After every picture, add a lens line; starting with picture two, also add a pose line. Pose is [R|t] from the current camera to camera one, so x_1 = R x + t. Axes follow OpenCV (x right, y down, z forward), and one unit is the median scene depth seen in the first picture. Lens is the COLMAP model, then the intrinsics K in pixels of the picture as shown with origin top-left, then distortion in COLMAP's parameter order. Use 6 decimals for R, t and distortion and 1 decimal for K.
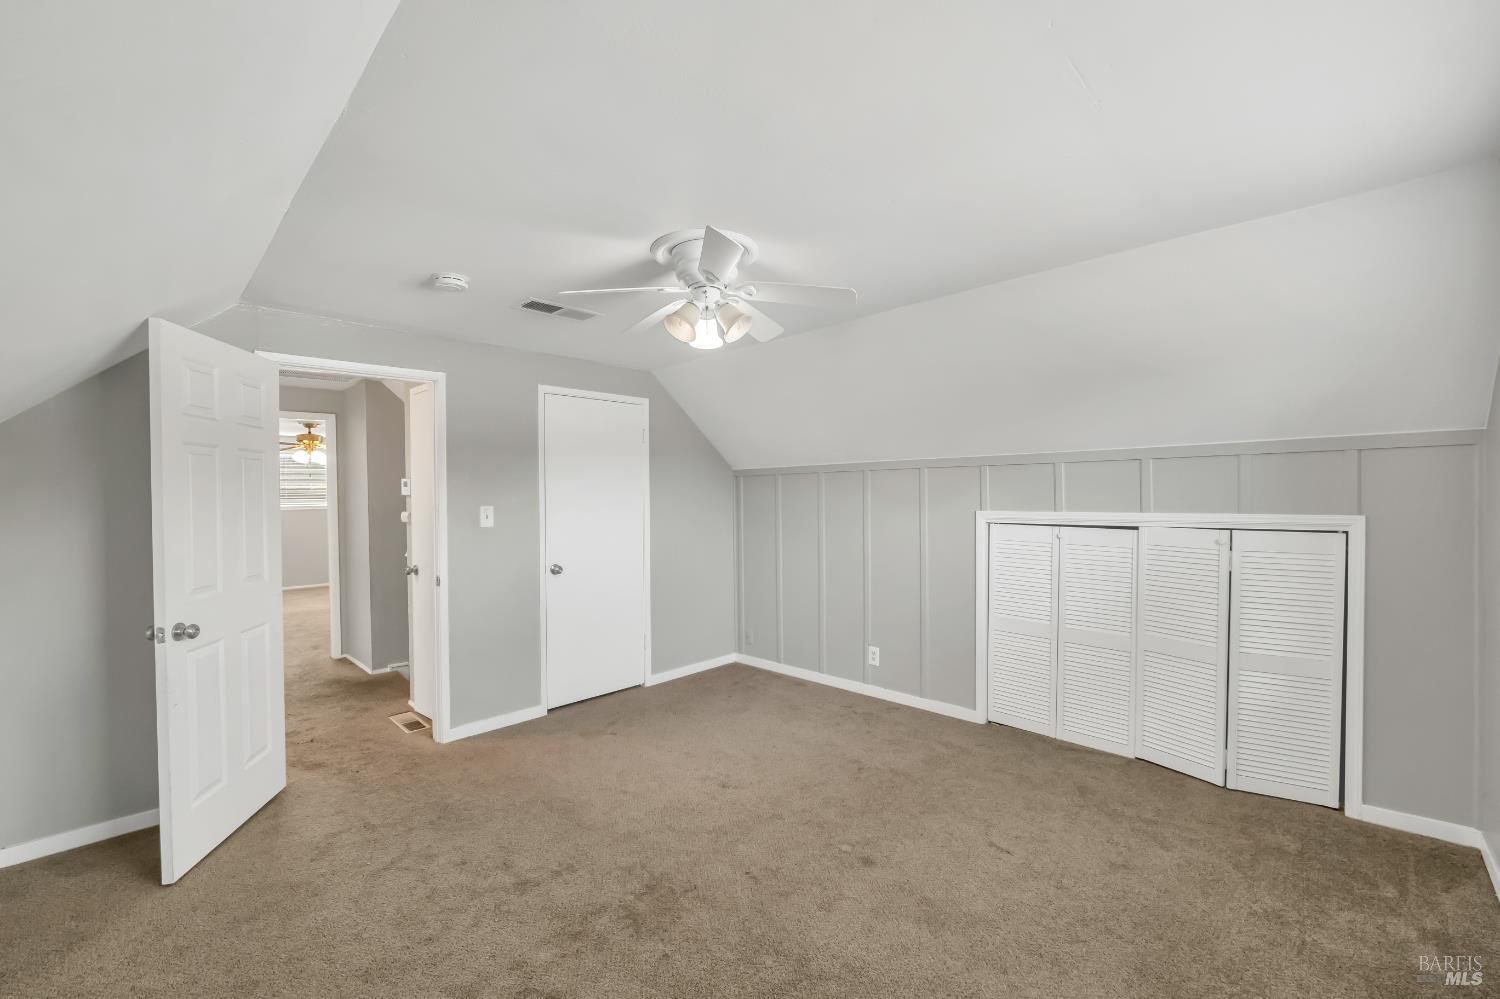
lens RADIAL K [[613.4, 0, 749.6], [0, 613.4, 503.9], [0, 0, 1]] dist [-0.013116, 0.000953]
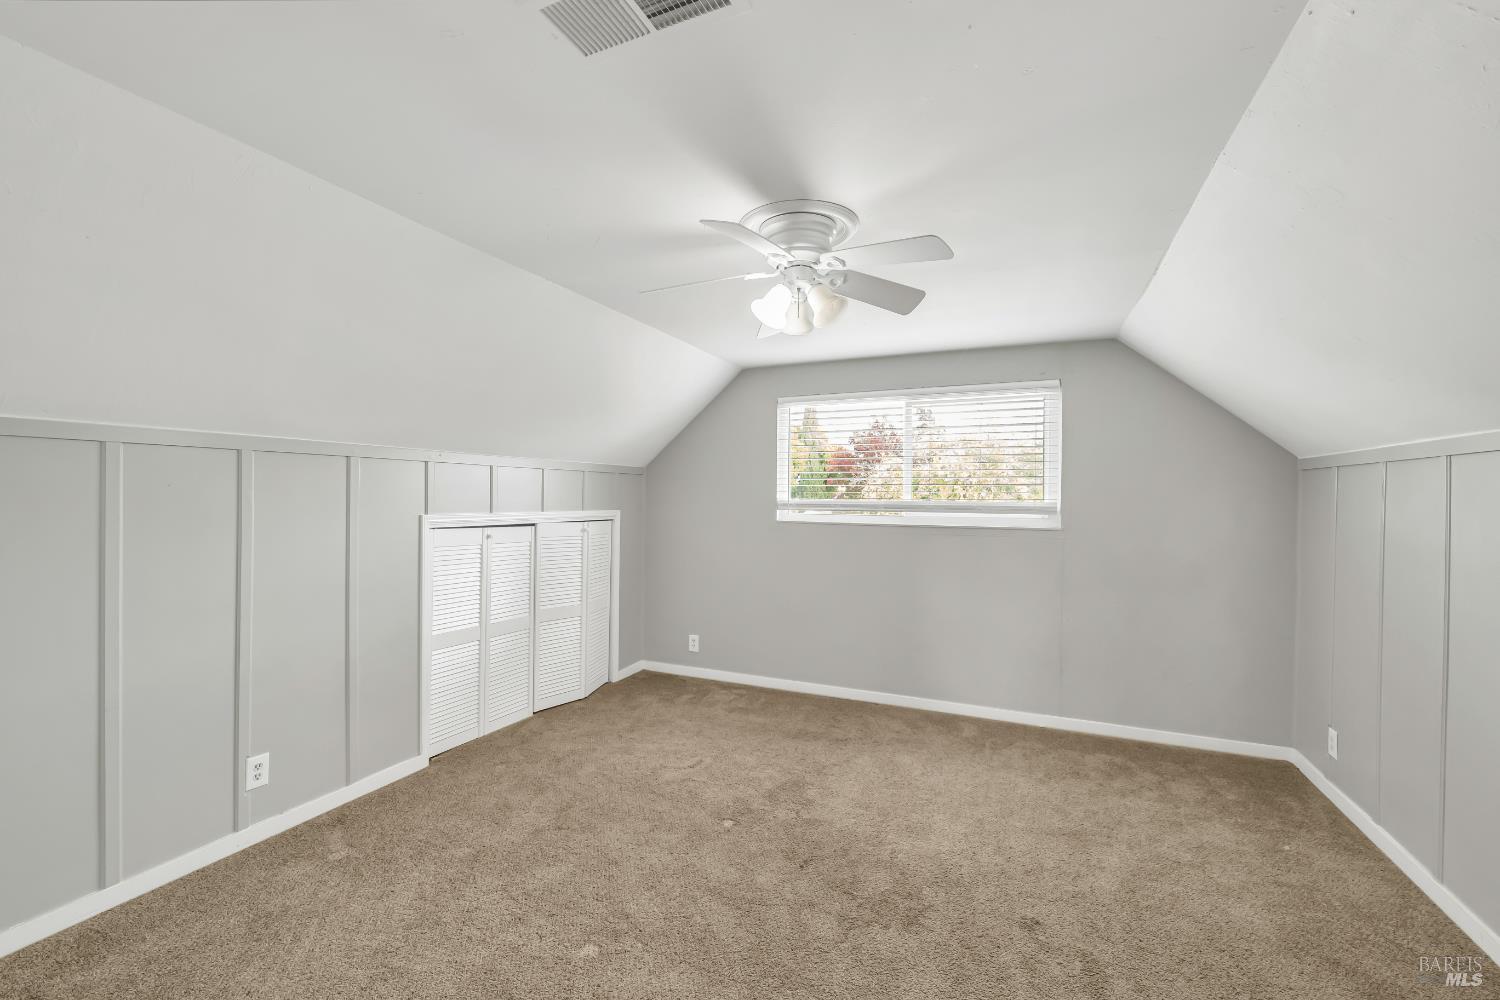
lens RADIAL K [[613.4, 0, 750.4], [0, 613.4, 500.1], [0, 0, 1]] dist [-0.013116, 0.000953]
pose [[-0.344732, 0.000224, 0.938701, -0.654783], [0.005030, 0.999986, 0.001609, -0.009087], [-0.938688, 0.005276, -0.344728, 0.998438]]
